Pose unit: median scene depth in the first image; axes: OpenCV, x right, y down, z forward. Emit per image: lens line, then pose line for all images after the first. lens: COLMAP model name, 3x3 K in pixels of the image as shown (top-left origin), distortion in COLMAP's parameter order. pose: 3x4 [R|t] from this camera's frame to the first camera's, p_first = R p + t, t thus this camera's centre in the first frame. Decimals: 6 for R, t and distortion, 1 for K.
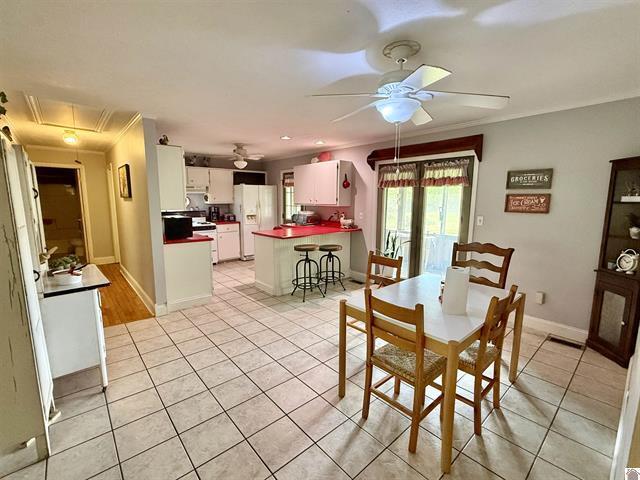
lens RADIAL K [[289.1, 0, 320.0], [0, 289.1, 240.0], [0, 0, 1]] dist [0.000118, -0.000415]
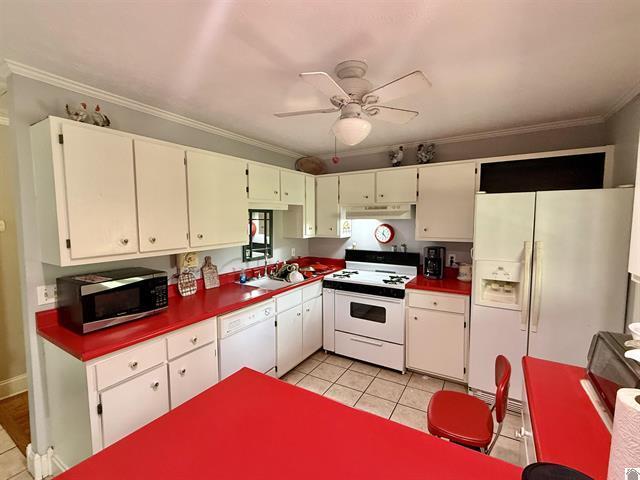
lens RADIAL K [[289.1, 0, 320.0], [0, 289.1, 240.0], [0, 0, 1]] dist [0.000118, -0.000415]
pose [[0.292271, 0.067639, -0.953941, 0.022045], [-0.130221, 0.991020, 0.030371, -0.116810], [0.947428, 0.115346, 0.298454, 0.688689]]
